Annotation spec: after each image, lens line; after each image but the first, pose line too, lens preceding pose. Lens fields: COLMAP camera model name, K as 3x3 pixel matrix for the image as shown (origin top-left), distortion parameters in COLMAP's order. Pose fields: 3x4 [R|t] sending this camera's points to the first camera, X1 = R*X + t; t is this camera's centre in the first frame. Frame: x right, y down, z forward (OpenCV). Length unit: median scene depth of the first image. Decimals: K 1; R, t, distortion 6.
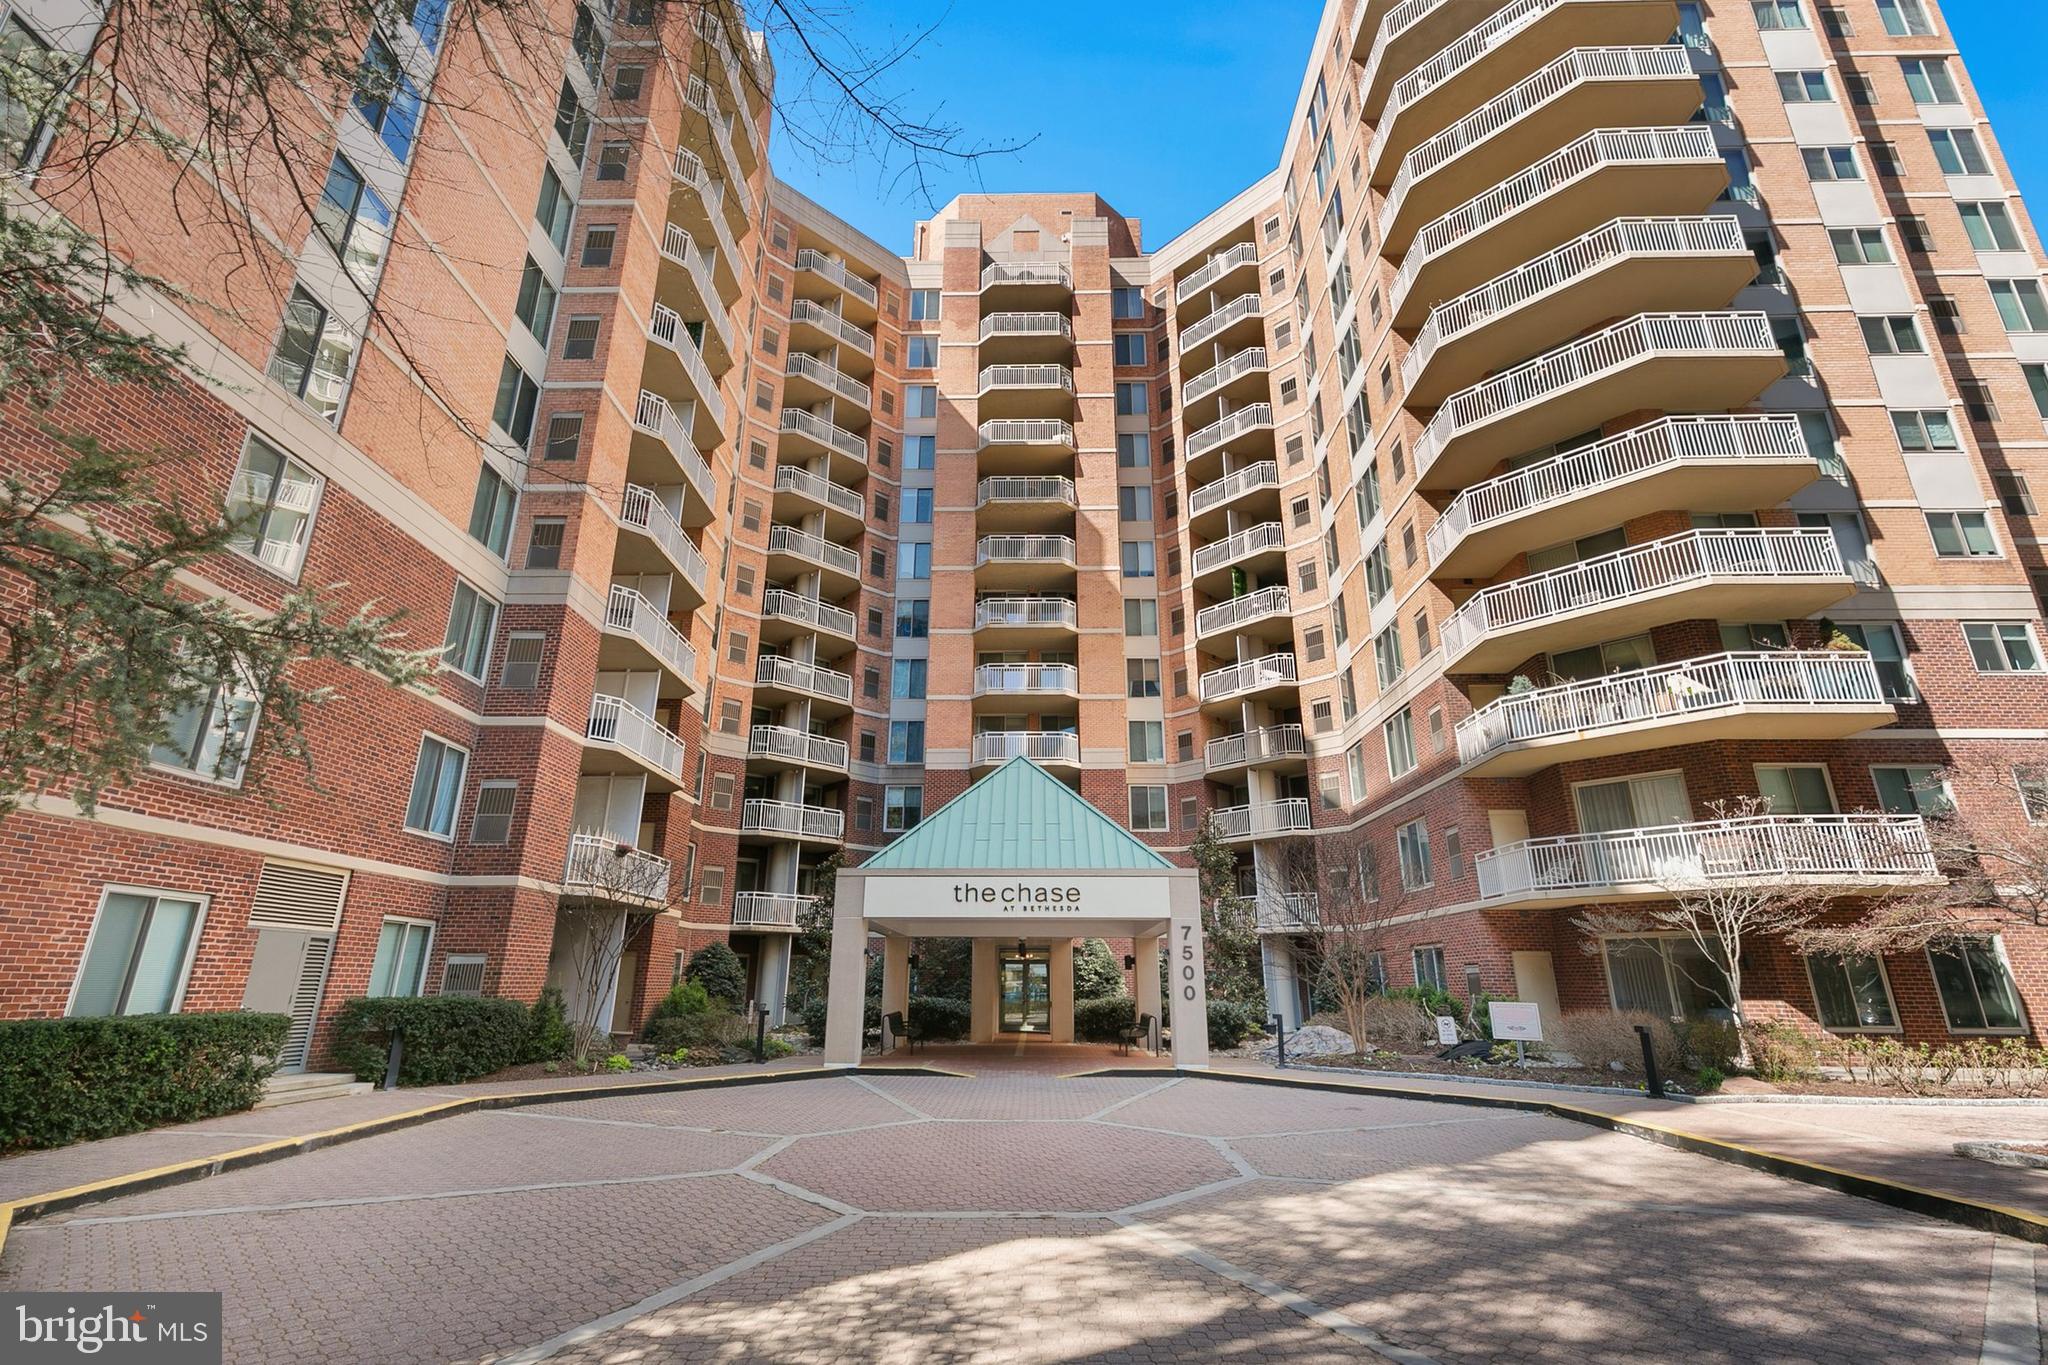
lens RADIAL K [[942.8, 0, 1022.6], [0, 942.8, 666.6], [0, 0, 1]] dist [0.002678, -0.001178]
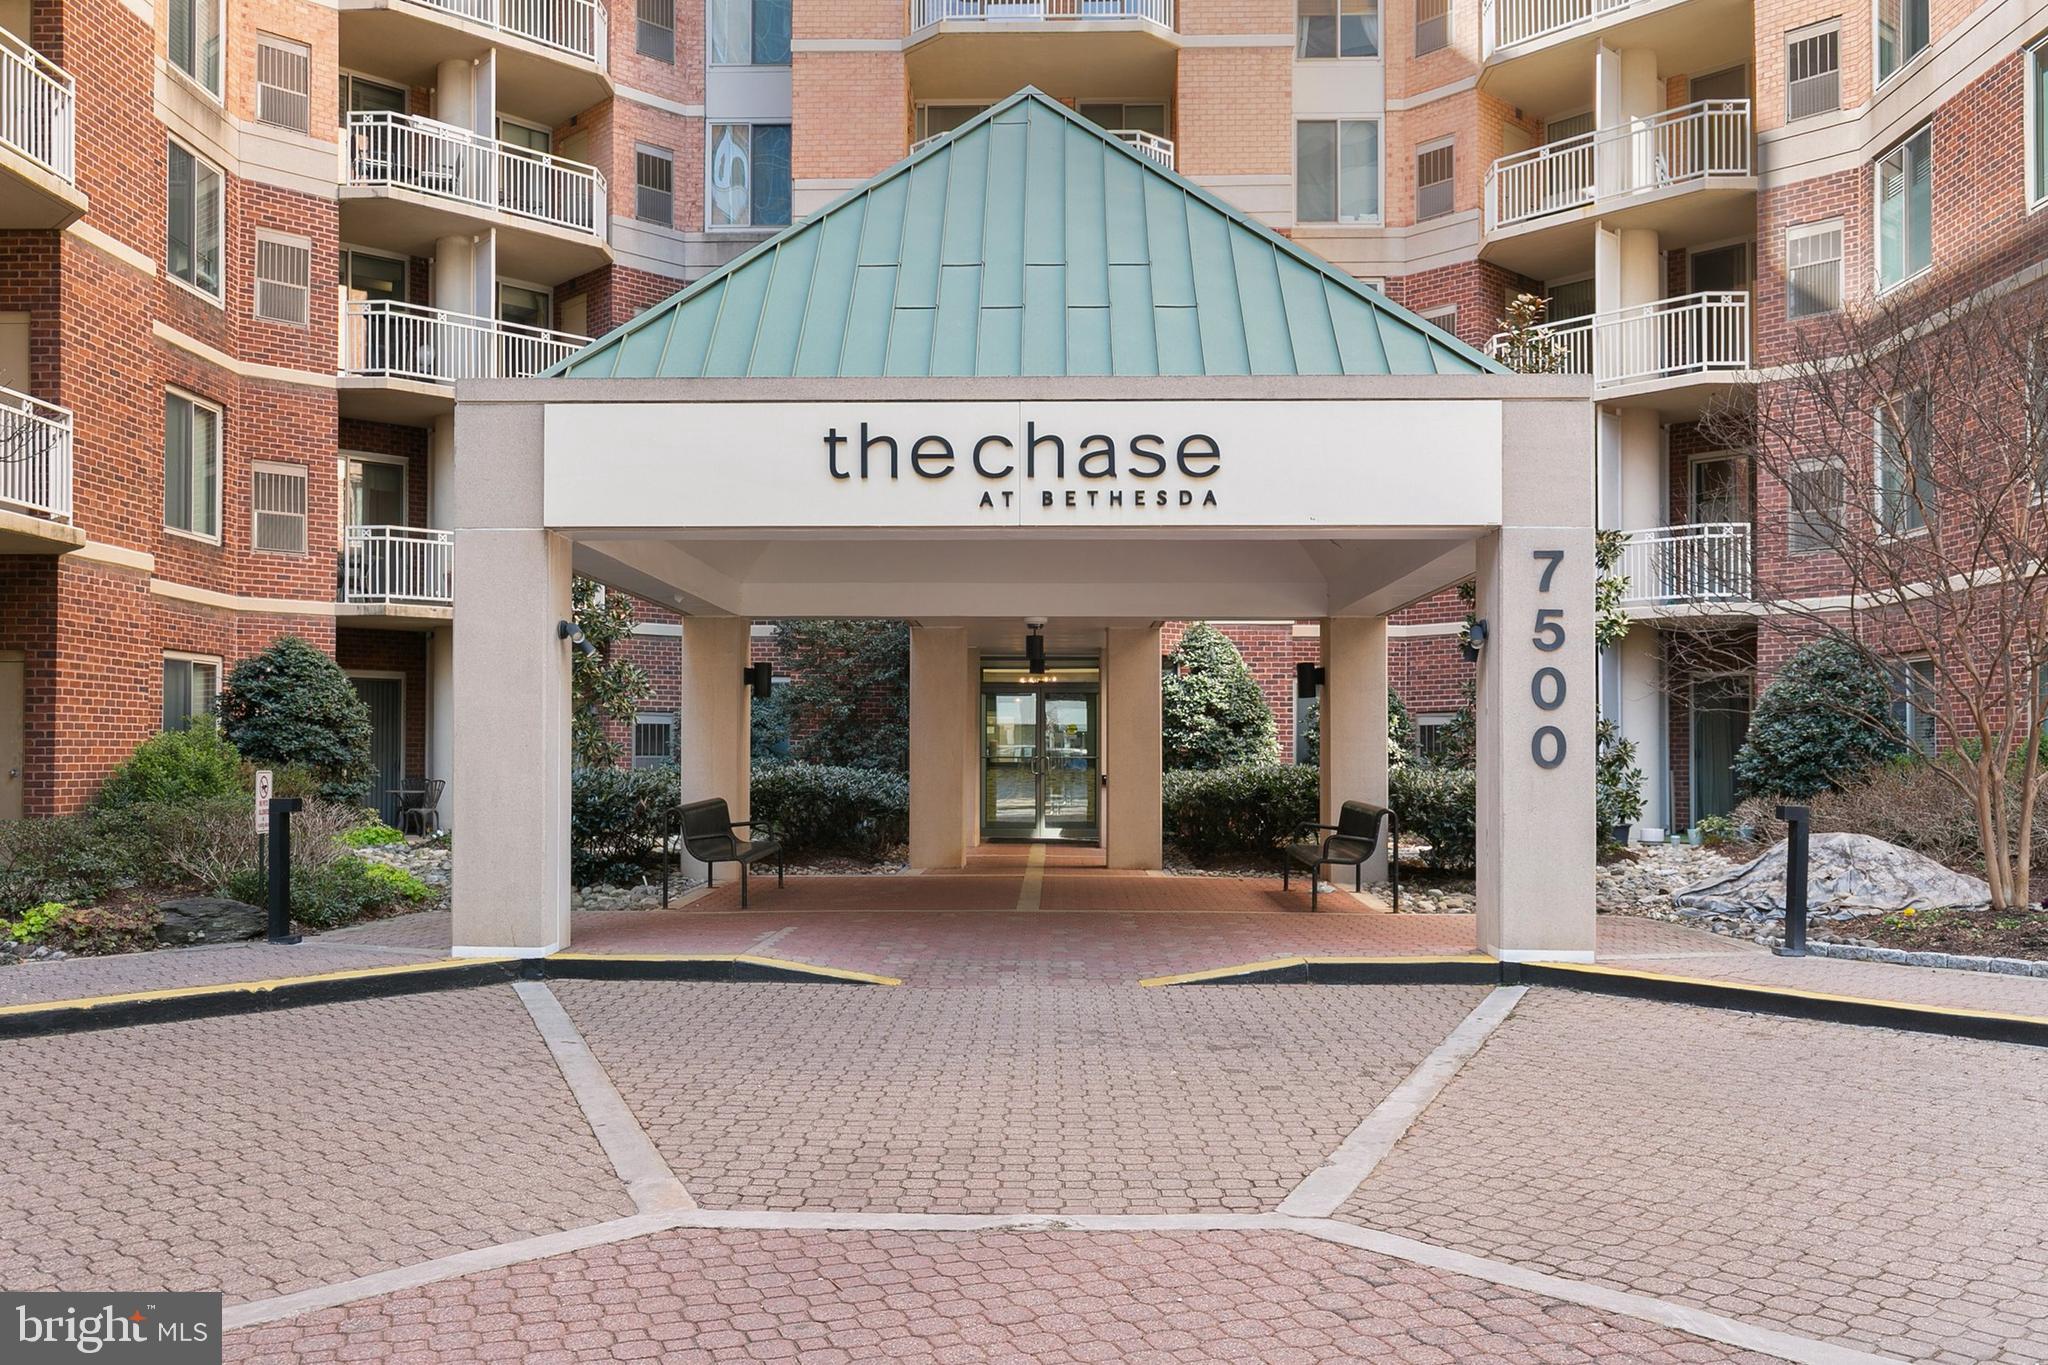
lens RADIAL K [[1701.3, 0, 1017.2], [0, 1701.3, 691.0], [0, 0, 1]] dist [-0.049298, 0.001566]
pose [[0.999956, -0.002520, -0.008996, -0.001661], [0.004993, 0.958032, 0.286618, 0.101779], [0.007896, -0.286651, 0.958003, 0.284227]]
